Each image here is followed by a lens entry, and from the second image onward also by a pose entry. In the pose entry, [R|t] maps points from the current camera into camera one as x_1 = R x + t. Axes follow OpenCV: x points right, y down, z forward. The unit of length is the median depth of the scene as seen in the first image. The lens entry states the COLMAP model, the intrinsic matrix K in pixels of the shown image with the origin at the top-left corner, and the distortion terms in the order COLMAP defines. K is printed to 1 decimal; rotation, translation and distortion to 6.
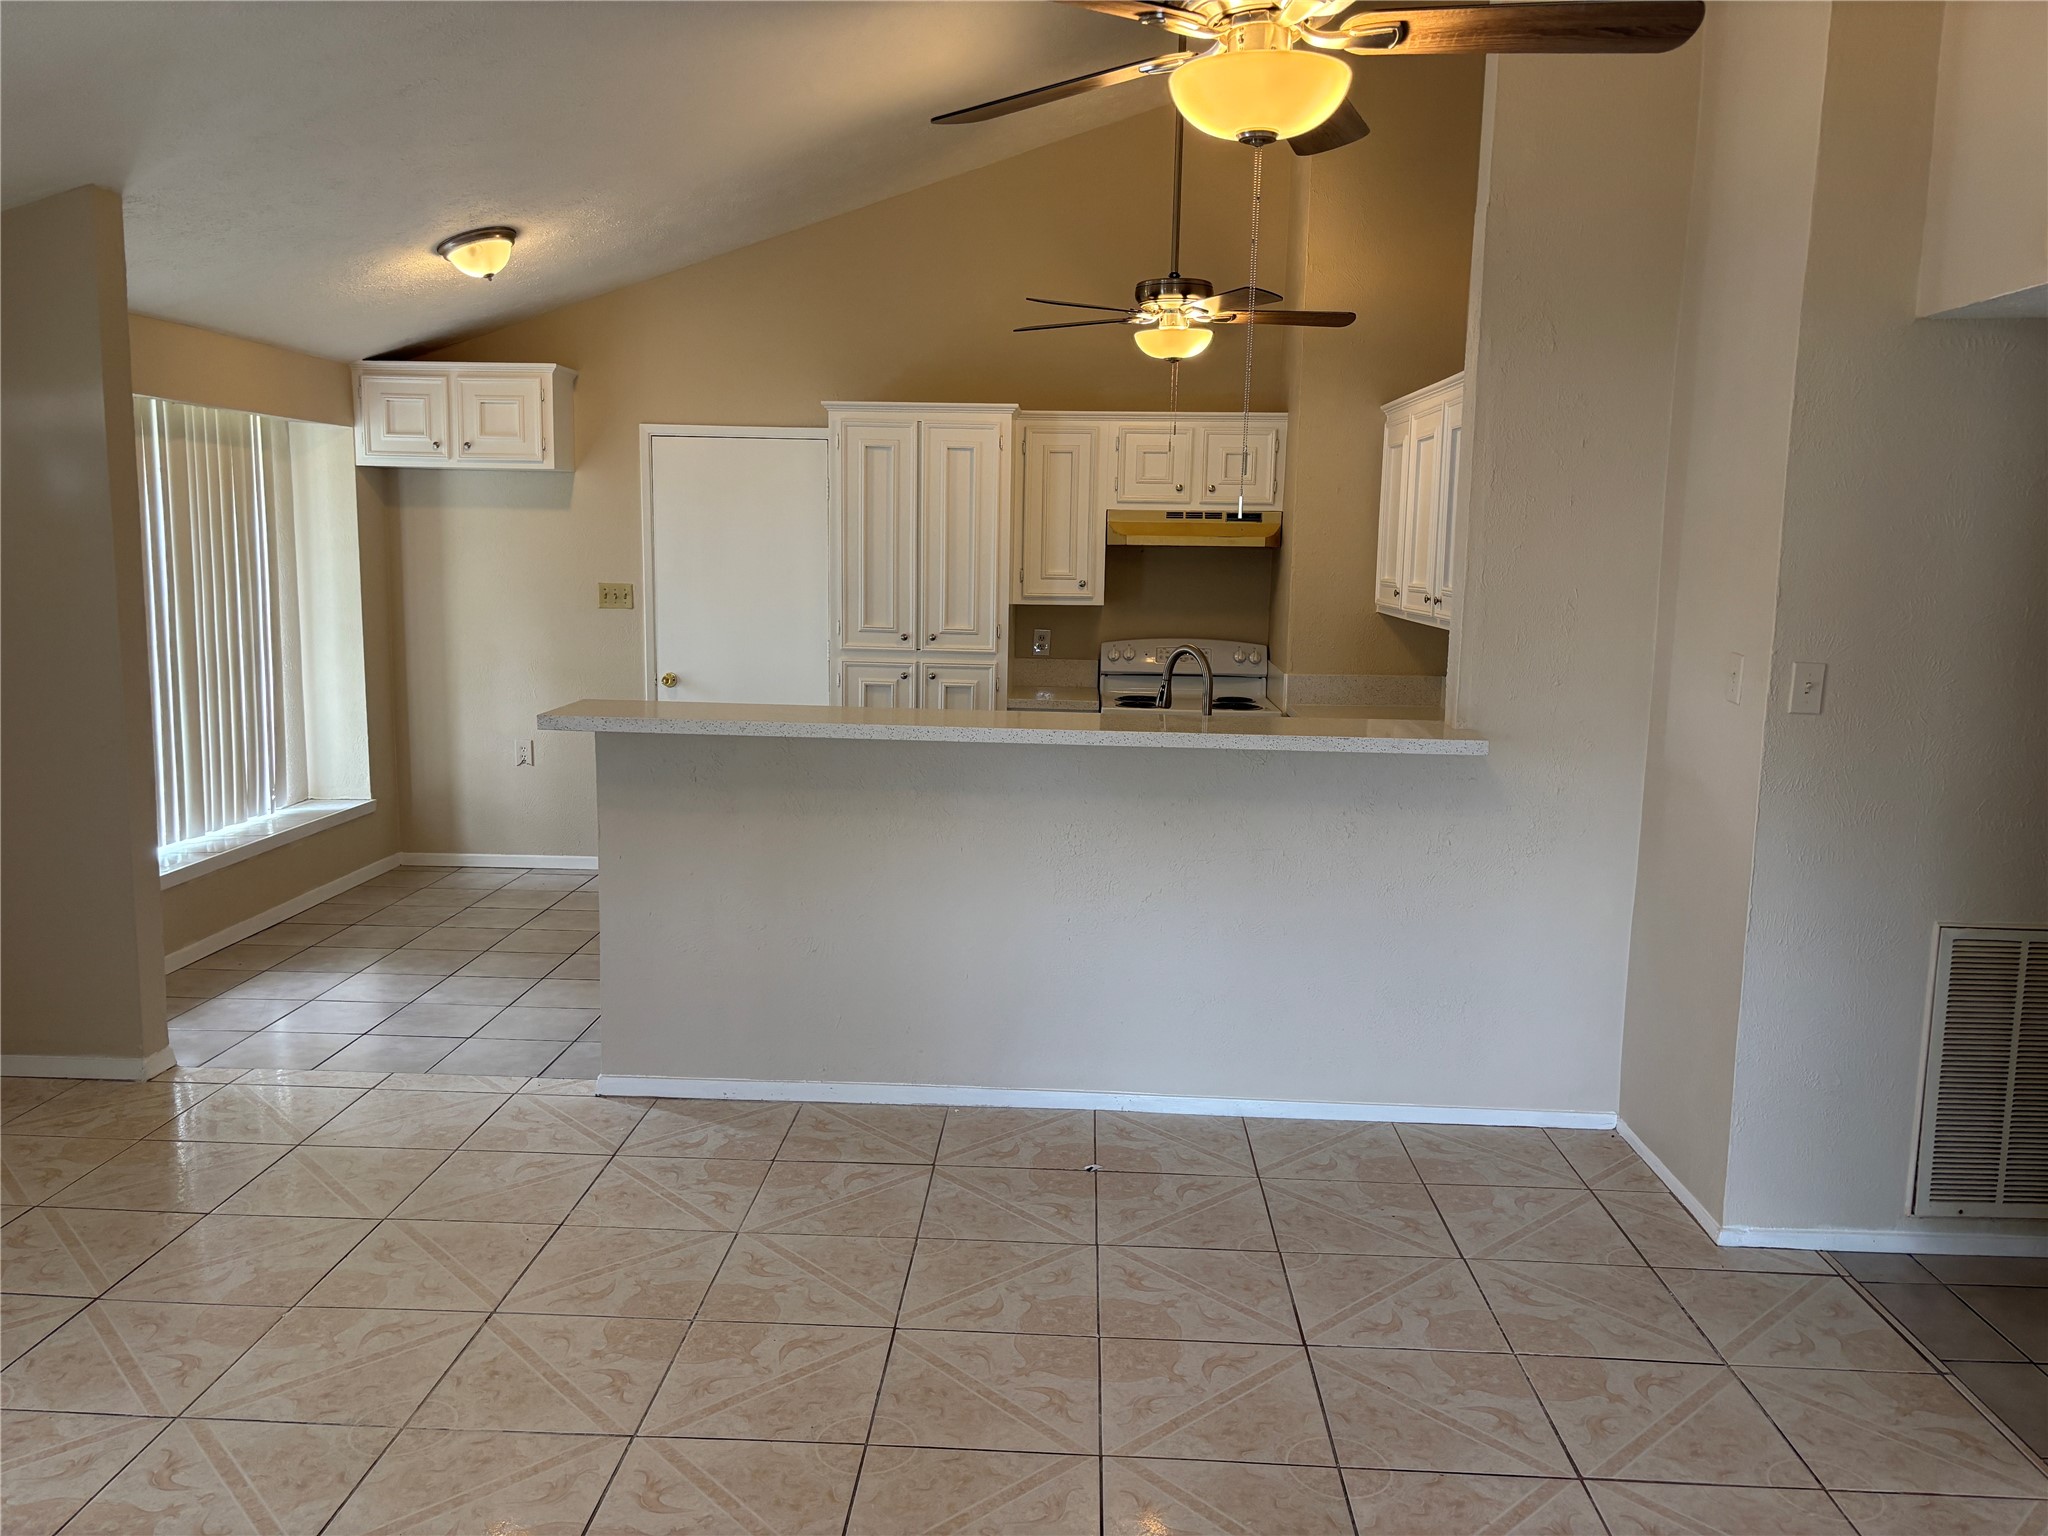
lens RADIAL K [[1545.0, 0, 1028.6], [0, 1545.0, 773.3], [0, 0, 1]] dist [0.063646, -0.082944]
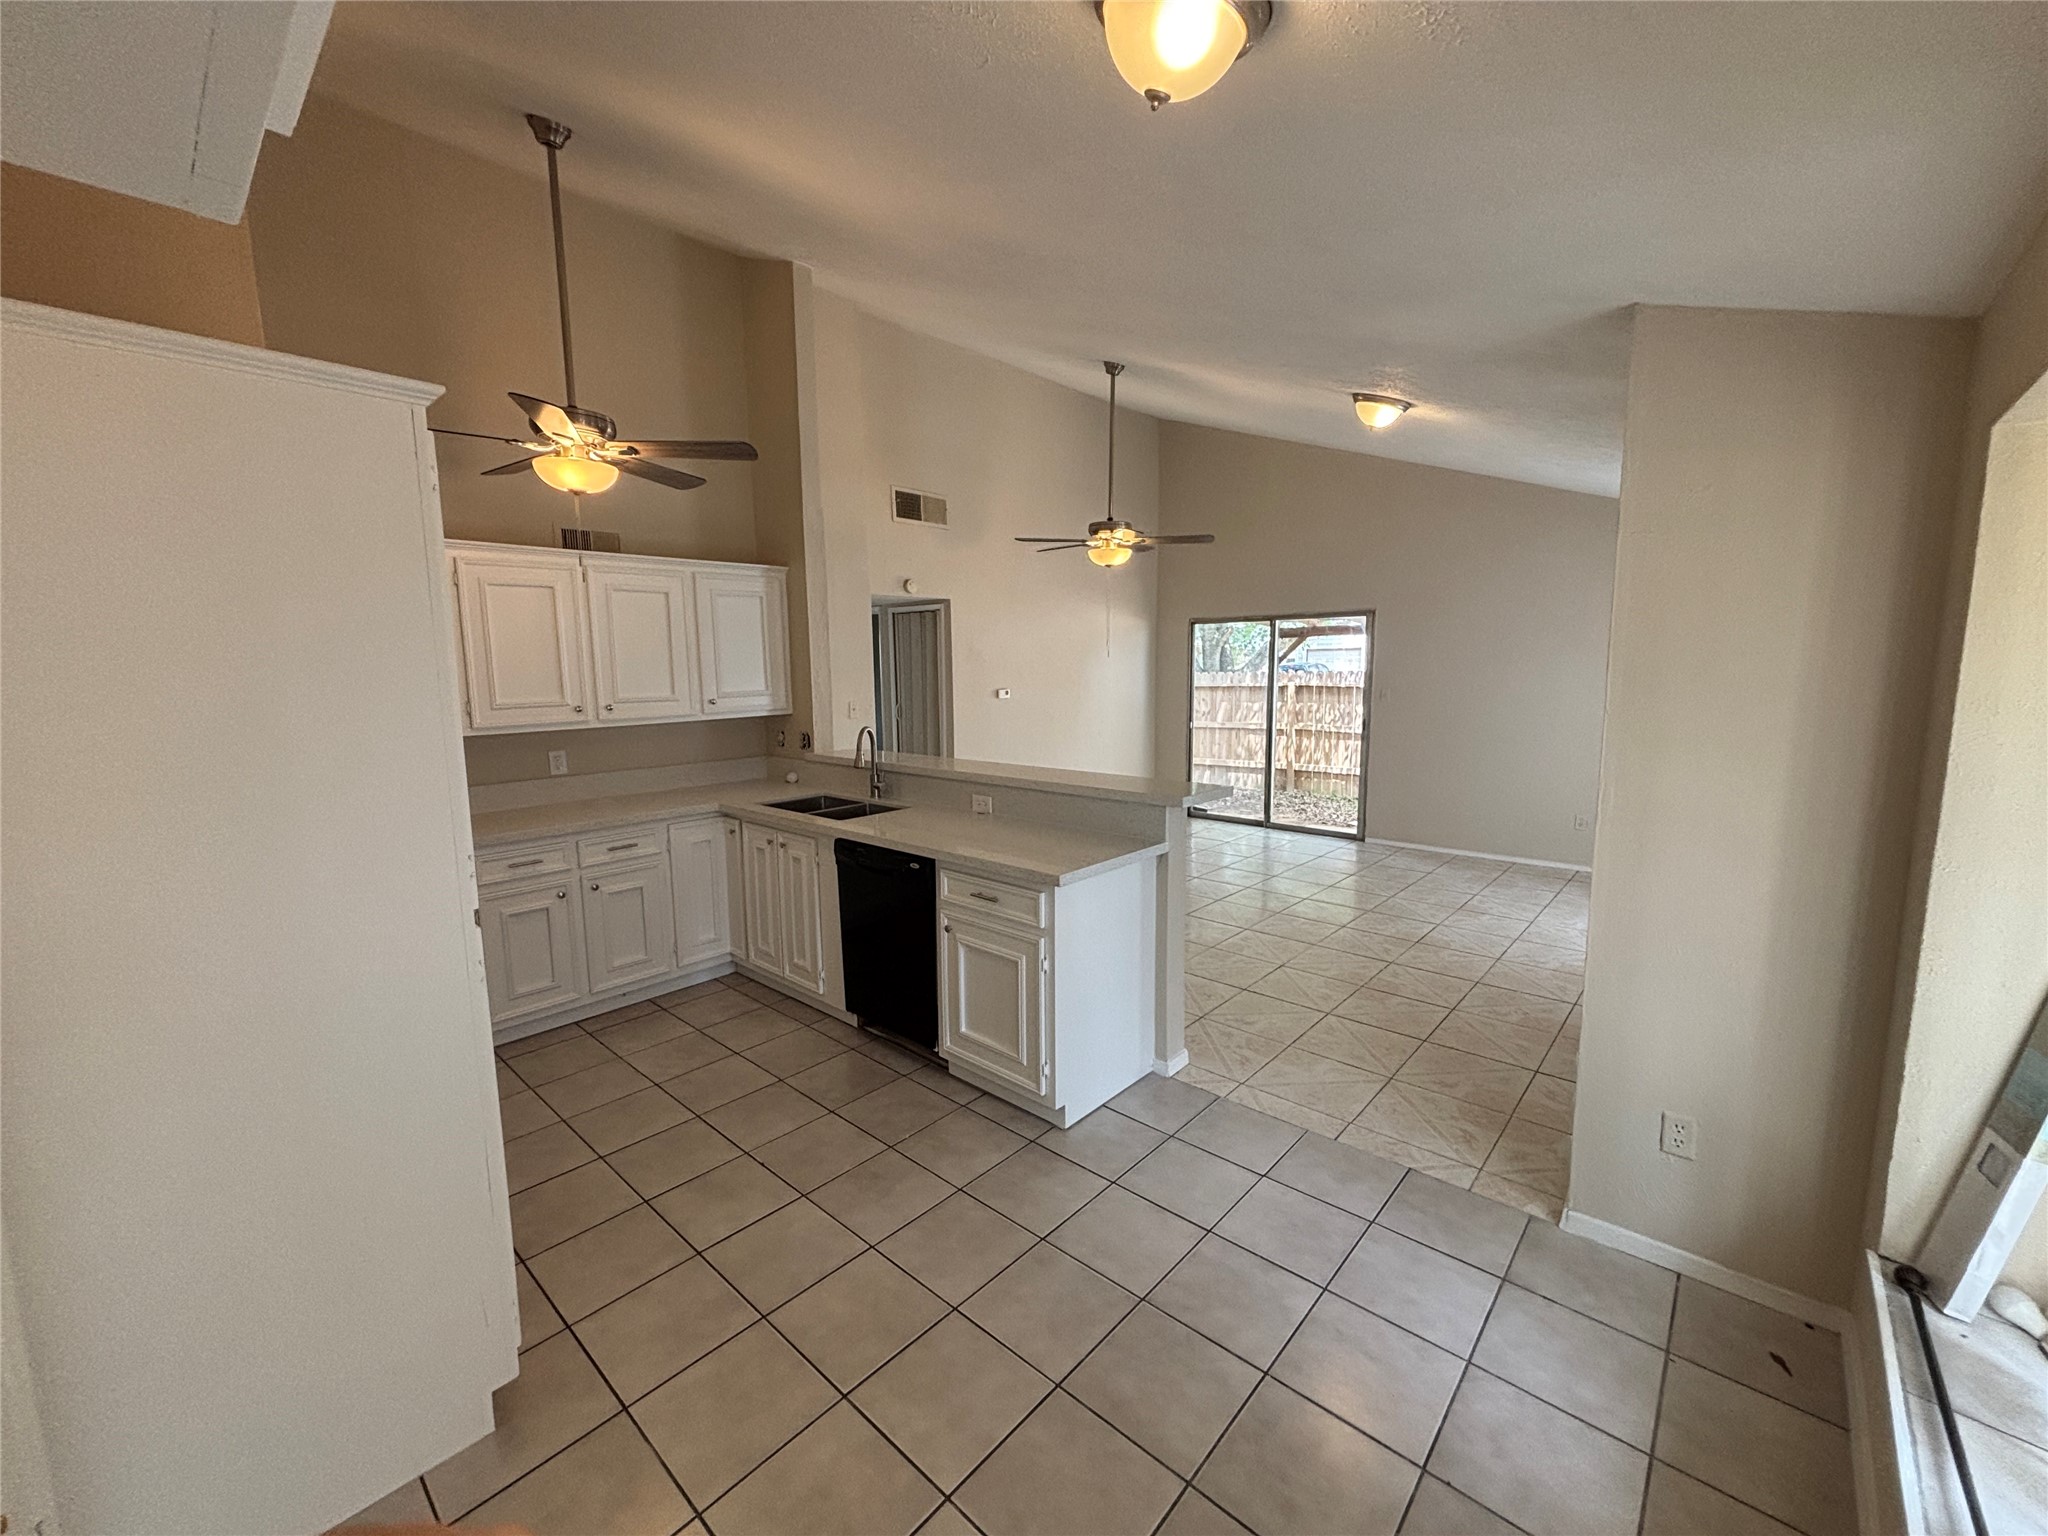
lens RADIAL K [[821.3, 0, 1023.8], [0, 821.3, 756.5], [0, 0, 1]] dist [0.001259, -0.000294]
pose [[-0.764063, -0.086045, 0.639378, -0.417439], [0.093577, 0.965804, 0.241799, -0.172826], [-0.638319, 0.244581, -0.729883, 1.068032]]
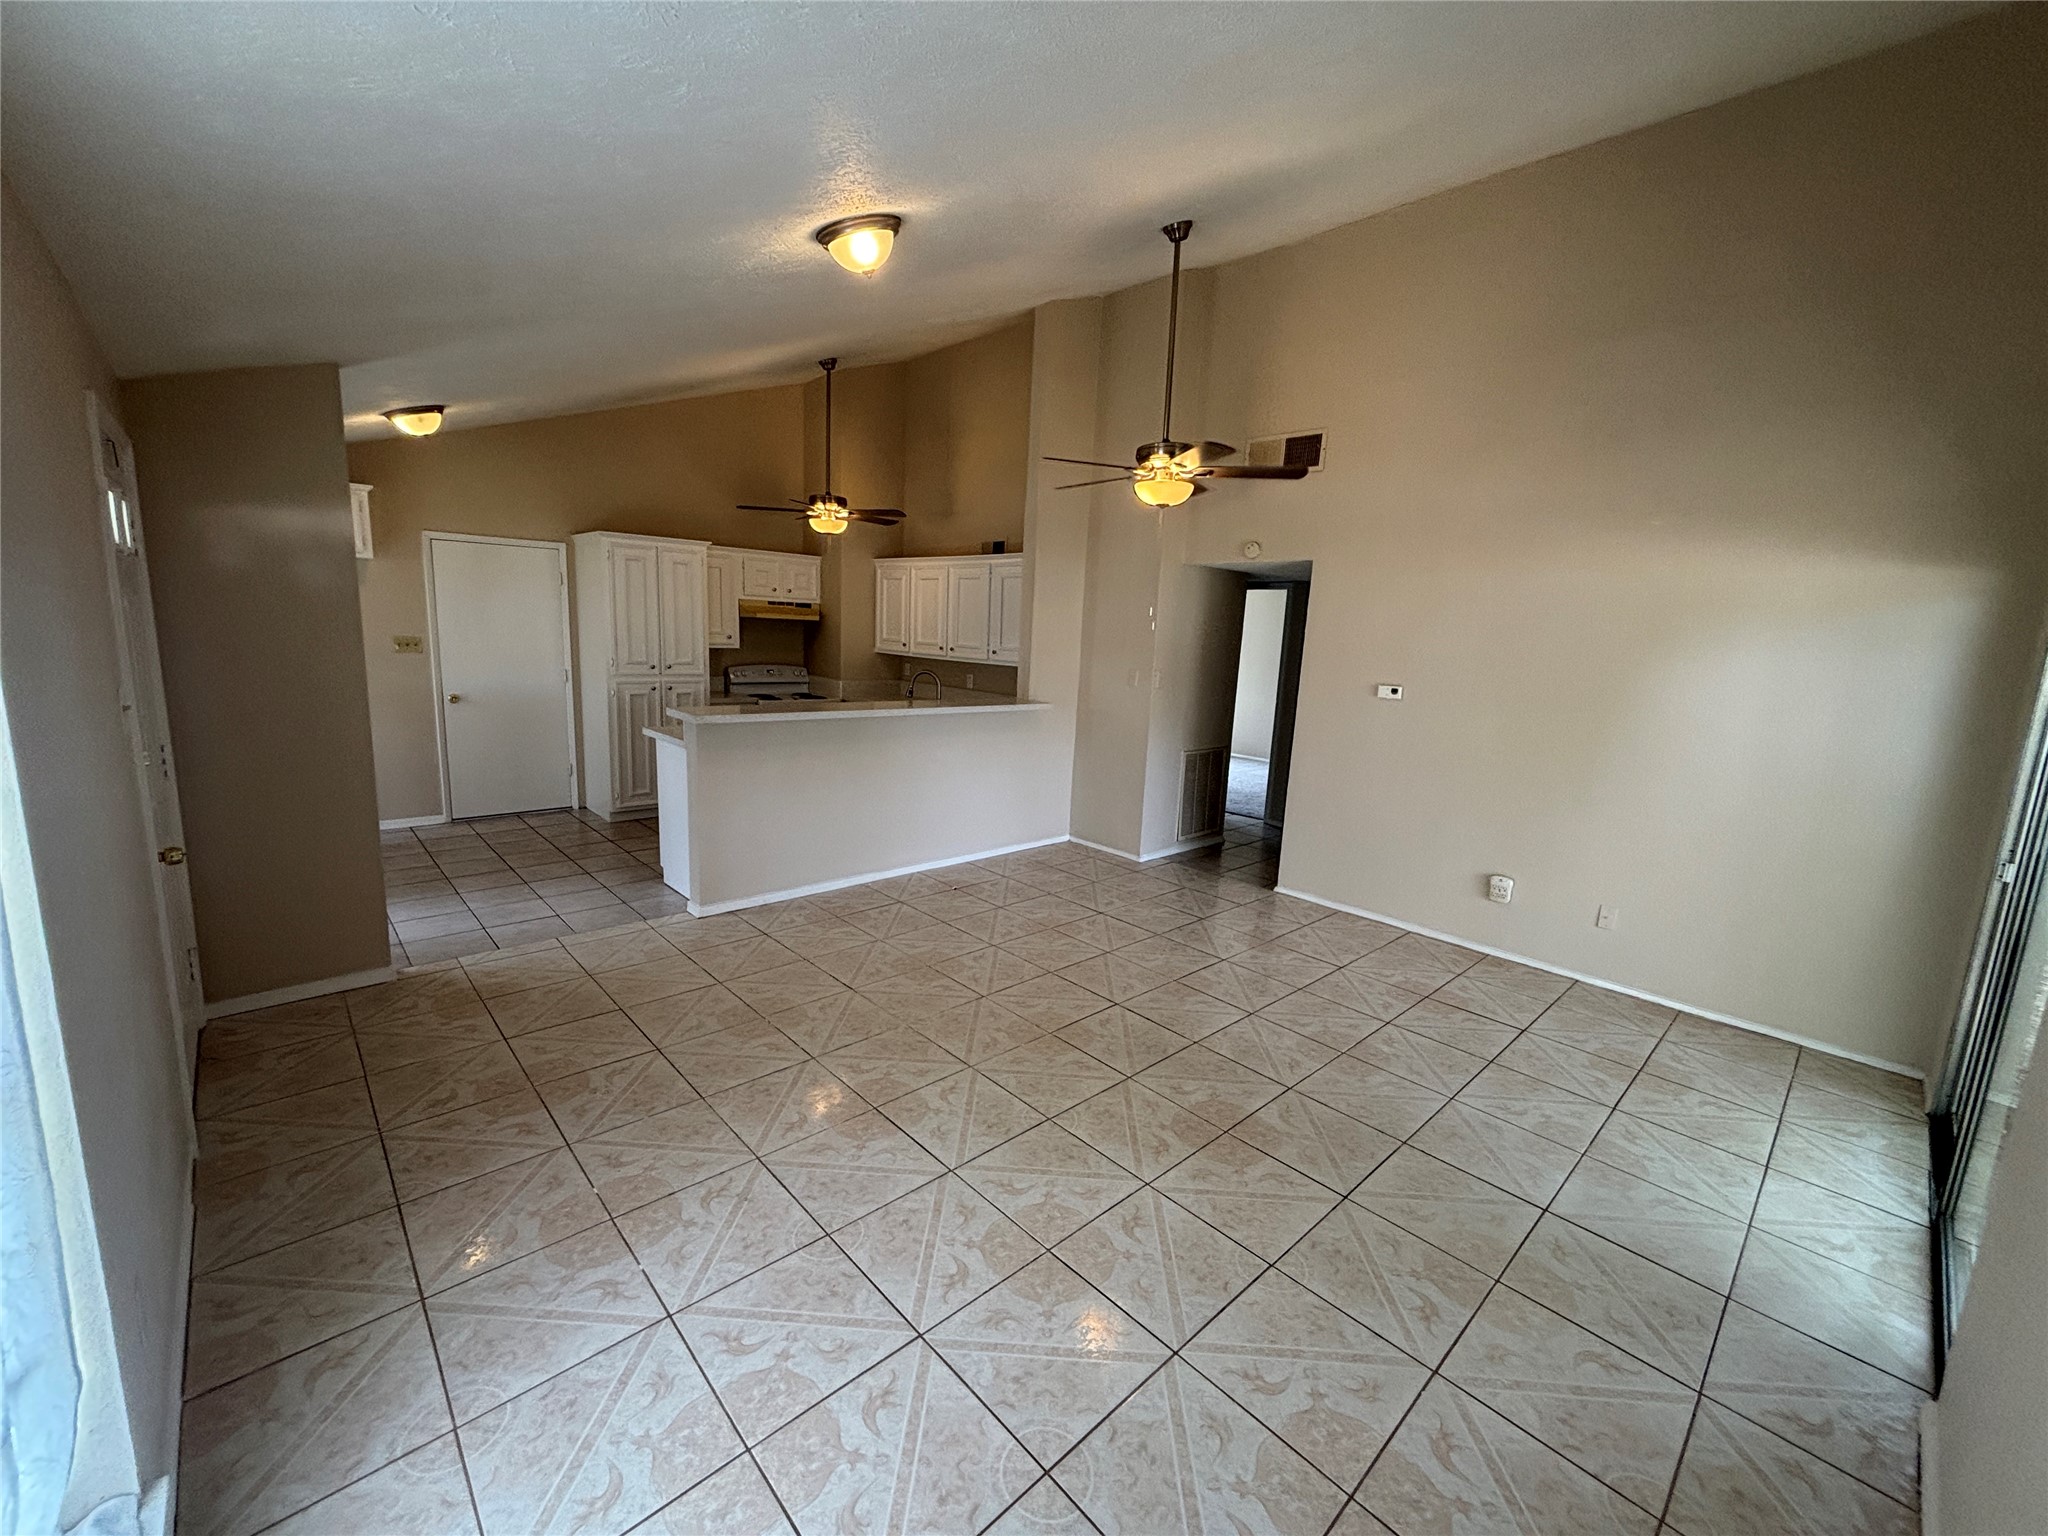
lens RADIAL K [[821.3, 0, 1034.2], [0, 821.3, 765.4], [0, 0, 1]] dist [0.001259, -0.000294]
pose [[0.698012, -0.106344, 0.708145, -0.459246], [0.075078, 0.994329, 0.075318, -0.013048], [-0.712139, 0.000593, 0.702038, 0.012449]]
